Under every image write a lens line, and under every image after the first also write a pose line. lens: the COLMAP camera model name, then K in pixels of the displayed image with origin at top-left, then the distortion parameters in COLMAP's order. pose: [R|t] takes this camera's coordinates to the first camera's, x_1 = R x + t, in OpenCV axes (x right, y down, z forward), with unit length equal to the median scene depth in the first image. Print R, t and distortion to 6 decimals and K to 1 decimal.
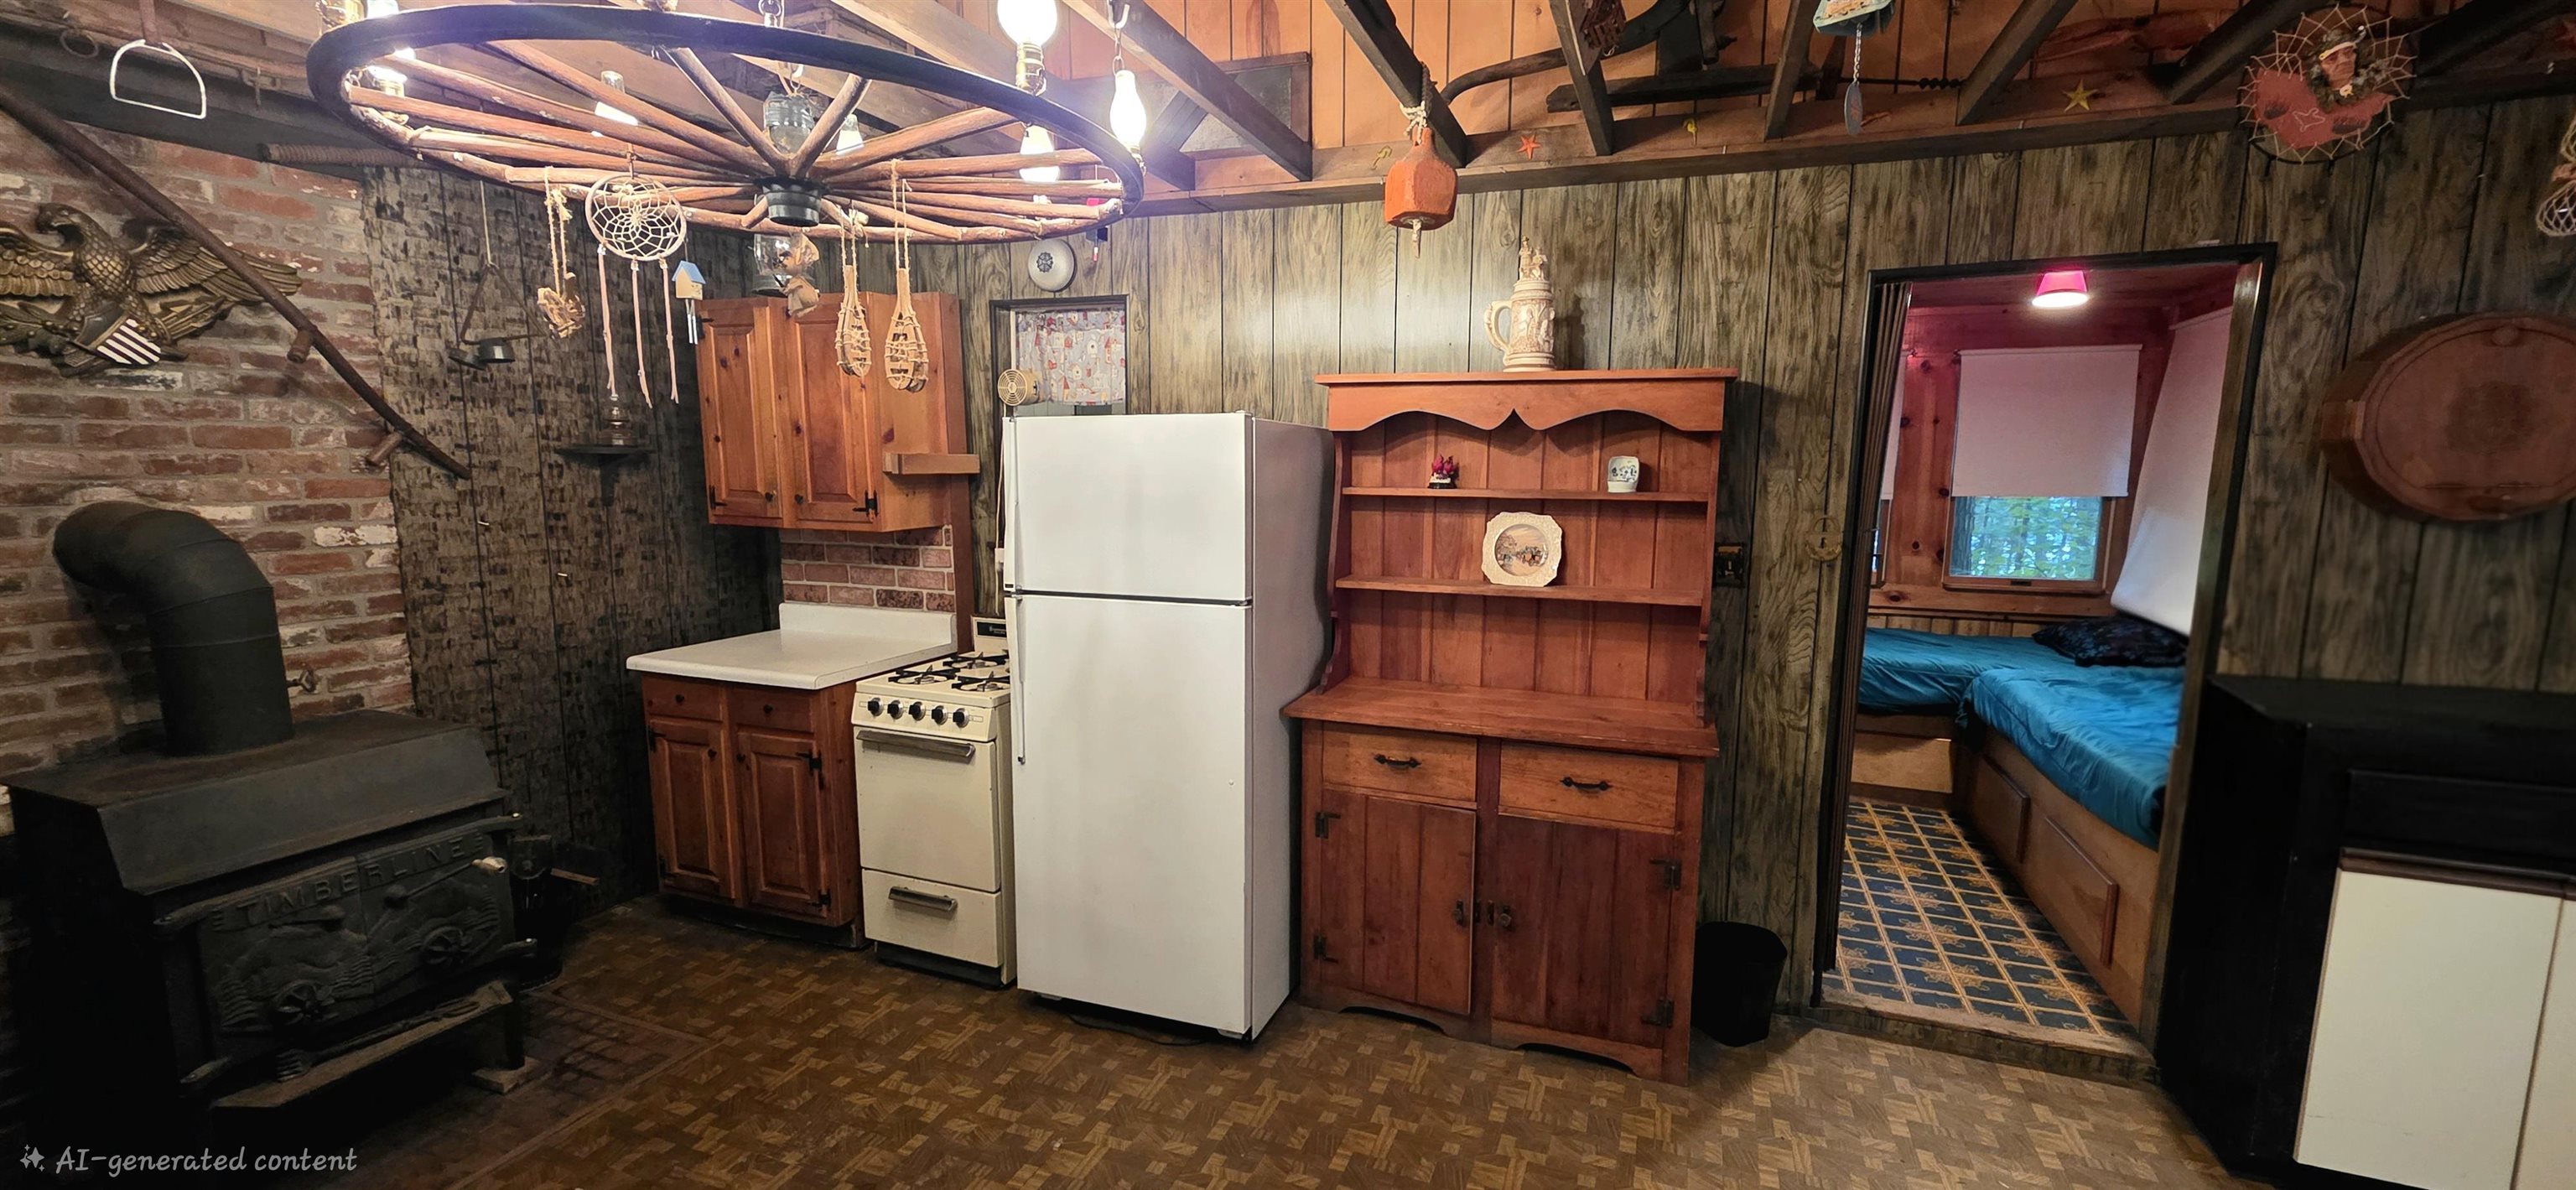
lens RADIAL K [[1027.4, 0, 1317.9], [0, 1027.4, 600.5], [0, 0, 1]] dist [0.000130, -0.000065]
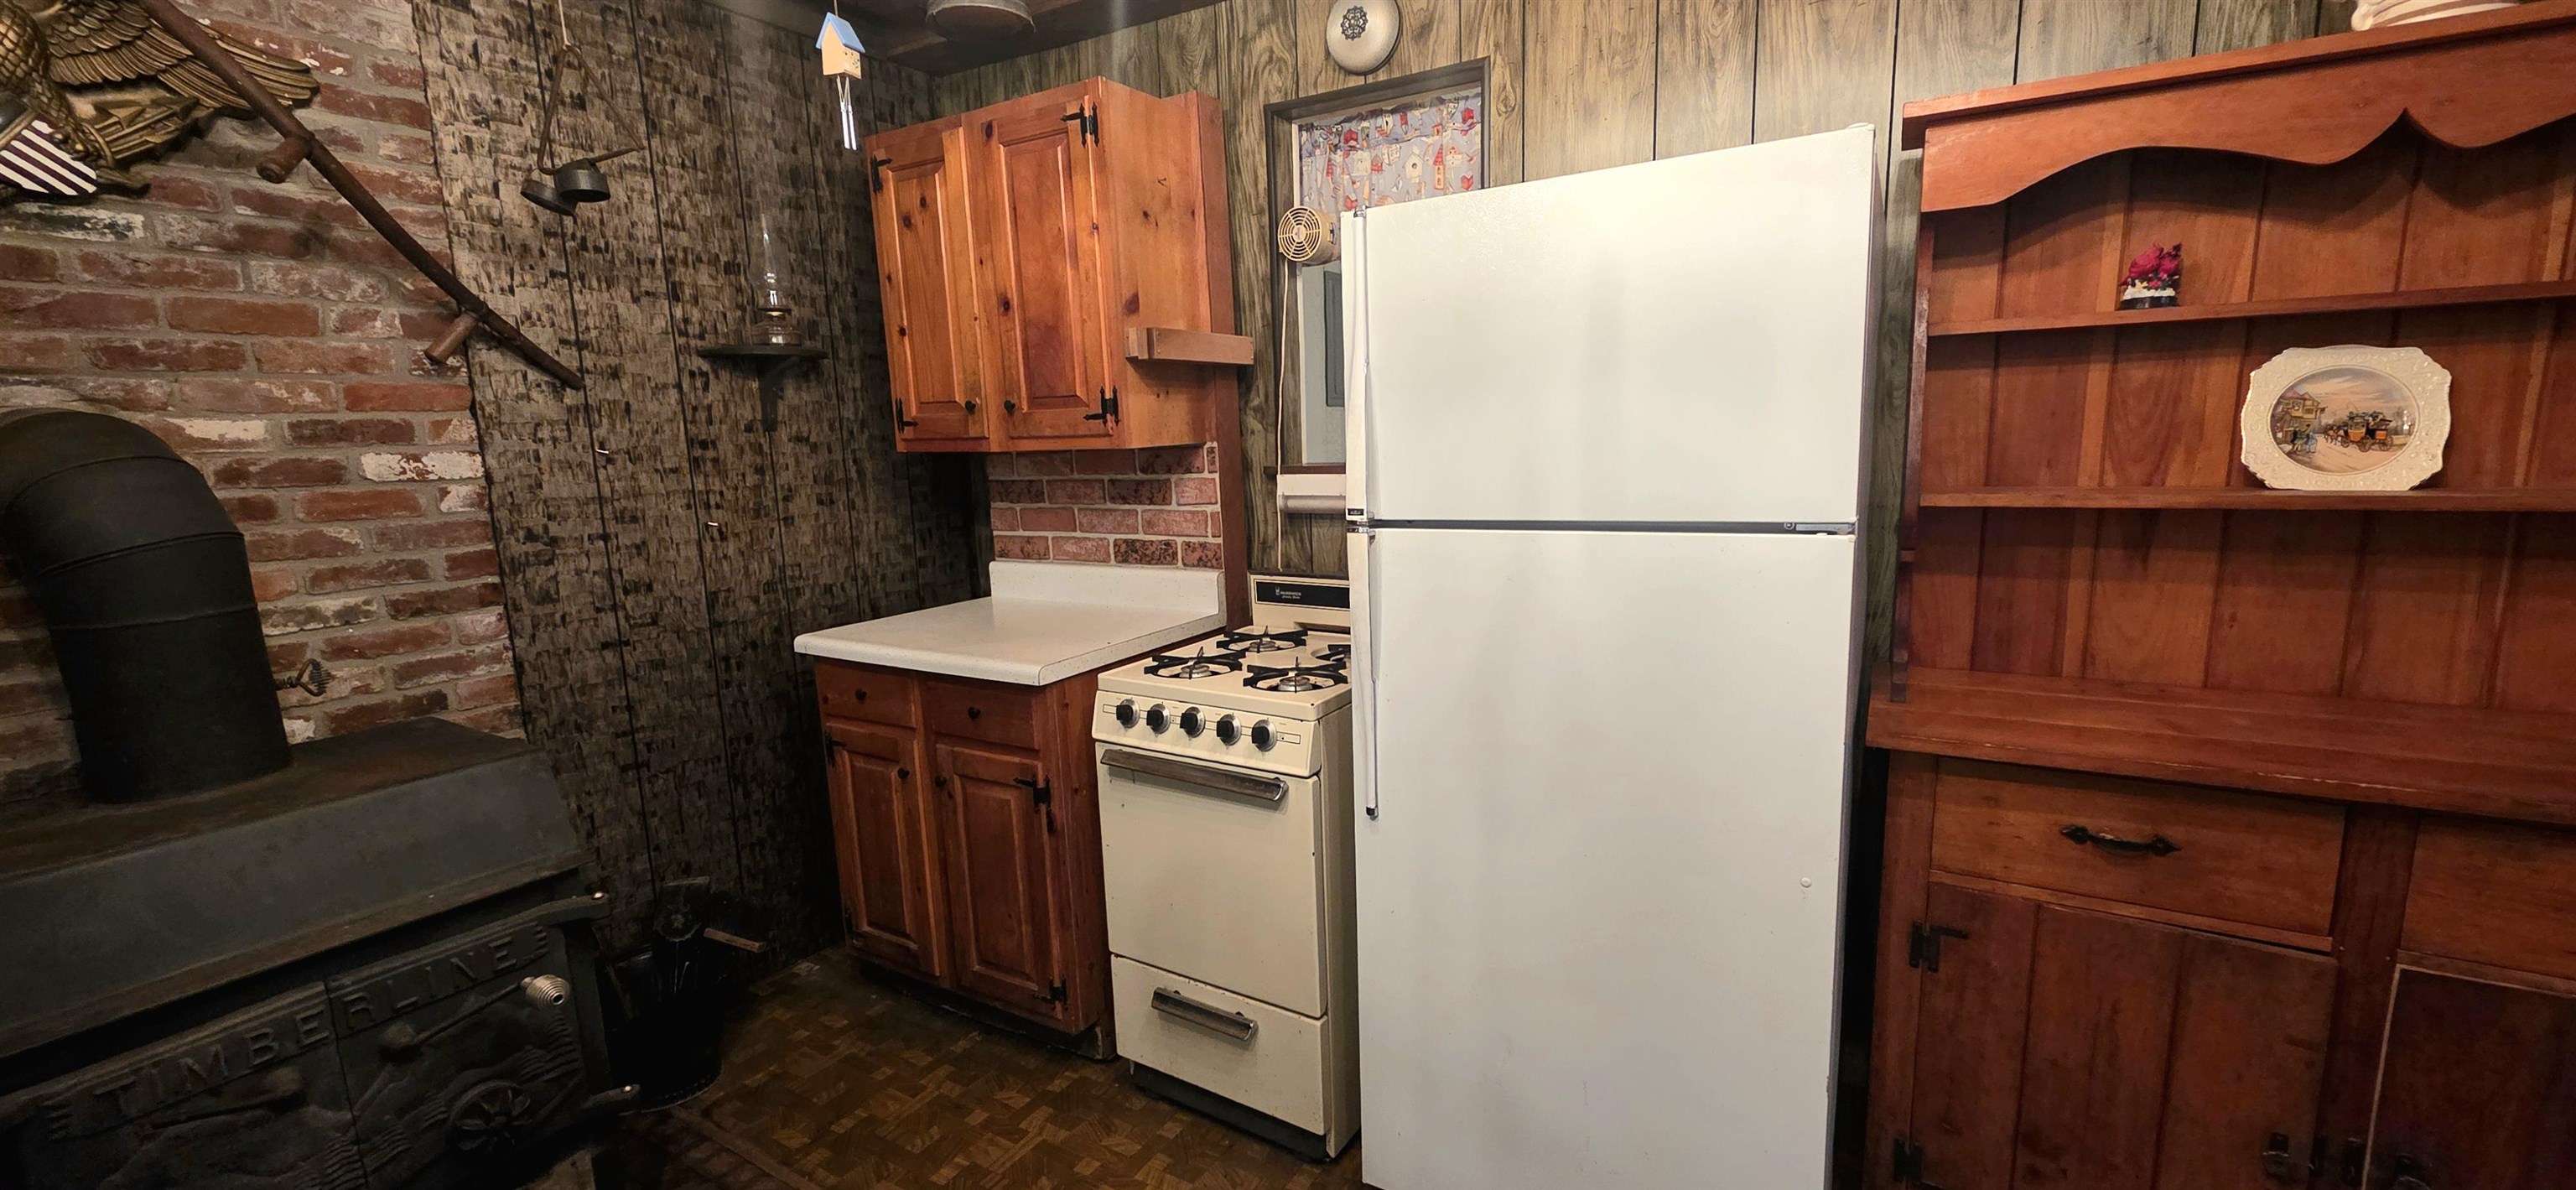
lens RADIAL K [[1027.6, 0, 1306.3], [0, 1027.6, 597.8], [0, 0, 1]] dist [0.002044, -0.000255]
pose [[0.981518, -0.010277, -0.191093, -0.198508], [0.015748, 0.999508, 0.027133, 0.015746], [0.190720, -0.029641, 0.981197, 0.395662]]
